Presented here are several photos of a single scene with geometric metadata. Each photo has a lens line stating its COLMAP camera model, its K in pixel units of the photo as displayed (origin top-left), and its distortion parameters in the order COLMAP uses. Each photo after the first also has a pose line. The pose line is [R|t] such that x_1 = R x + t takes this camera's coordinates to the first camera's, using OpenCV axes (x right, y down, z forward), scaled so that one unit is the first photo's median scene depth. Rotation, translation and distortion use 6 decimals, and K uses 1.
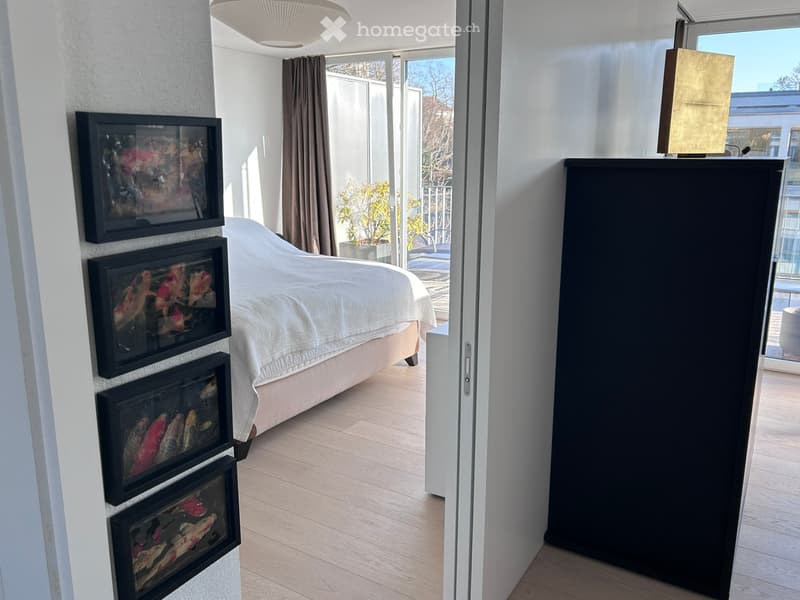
lens RADIAL K [[624.0, 0, 414.4], [0, 624.0, 290.3], [0, 0, 1]] dist [0.014323, -0.005567]
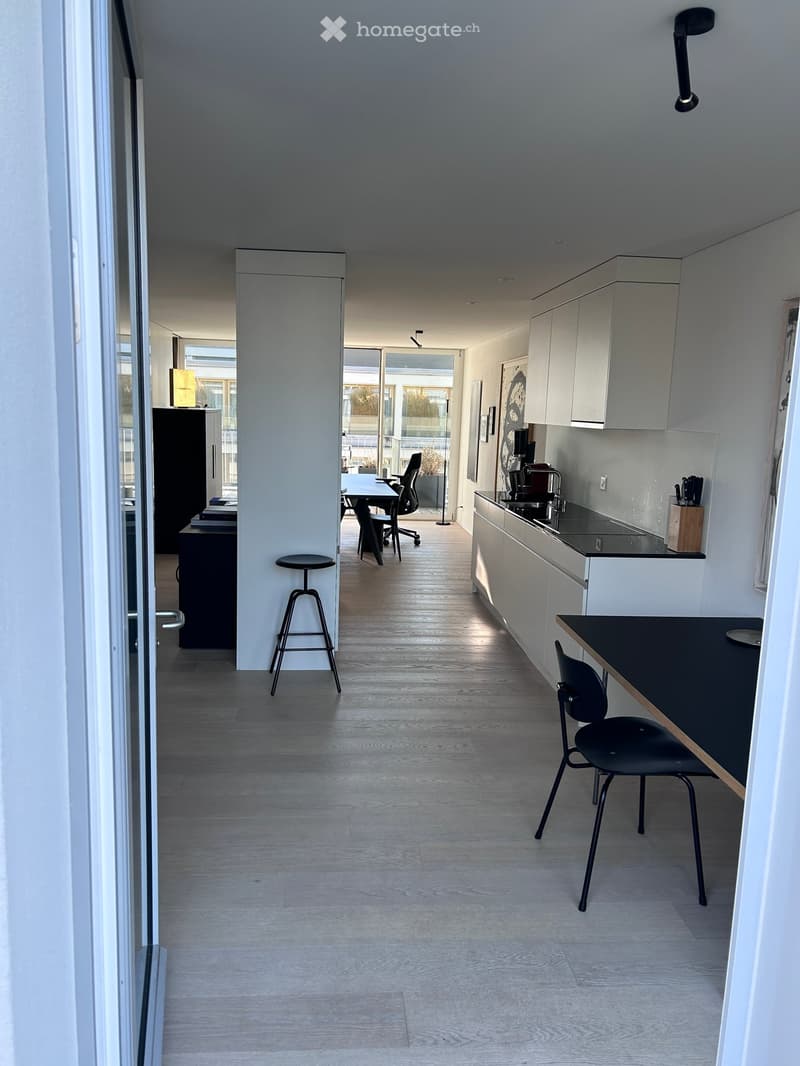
lens RADIAL K [[816.2, 0, 384.0], [0, 816.2, 546.5], [0, 0, 1]] dist [0.094897, -0.001211]
pose [[0.820560, -0.073466, 0.566819, -0.907040], [0.092965, 0.995654, -0.005535, 0.485365], [-0.563949, 0.057236, 0.823824, -2.395979]]
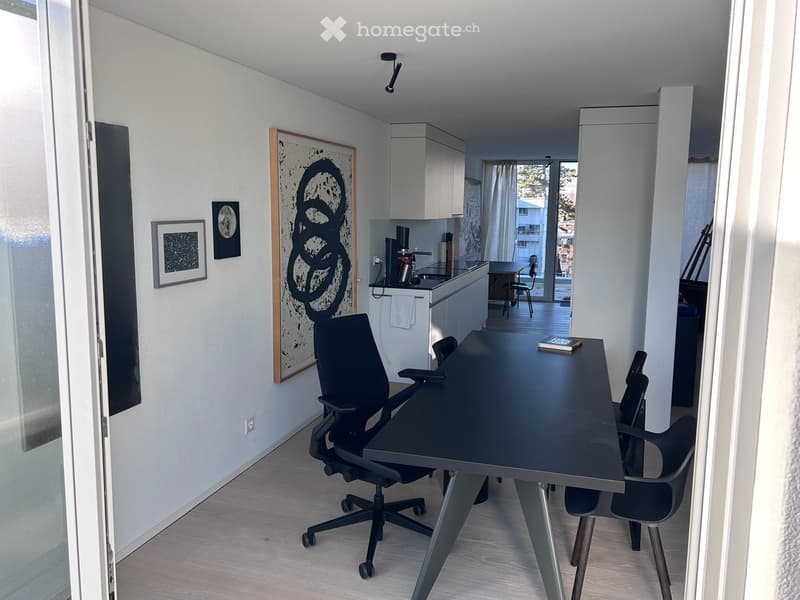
lens RADIAL K [[624.0, 0, 414.4], [0, 624.0, 290.3], [0, 0, 1]] dist [0.014323, -0.005567]
pose [[-0.967971, 0.010782, -0.250829, 1.591428], [-0.074729, 0.941420, 0.328854, -0.419996], [0.239681, 0.337065, -0.910462, 1.772549]]
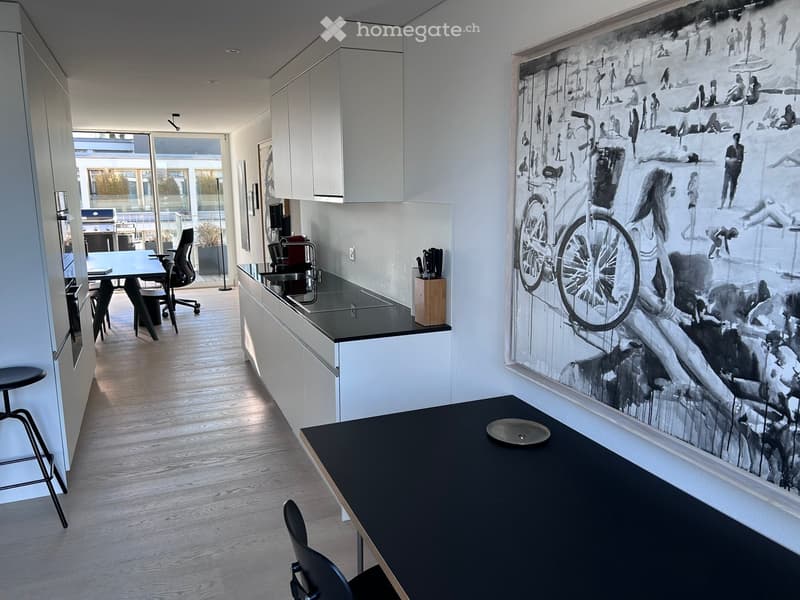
lens RADIAL K [[622.8, 0, 400.0], [0, 622.8, 300.0], [0, 0, 1]] dist [0.010298, -0.007530]
pose [[0.599411, -0.147516, 0.786731, -0.455010], [0.174138, 0.983363, 0.051710, 0.416685], [-0.781270, 0.106004, 0.615126, -2.071730]]
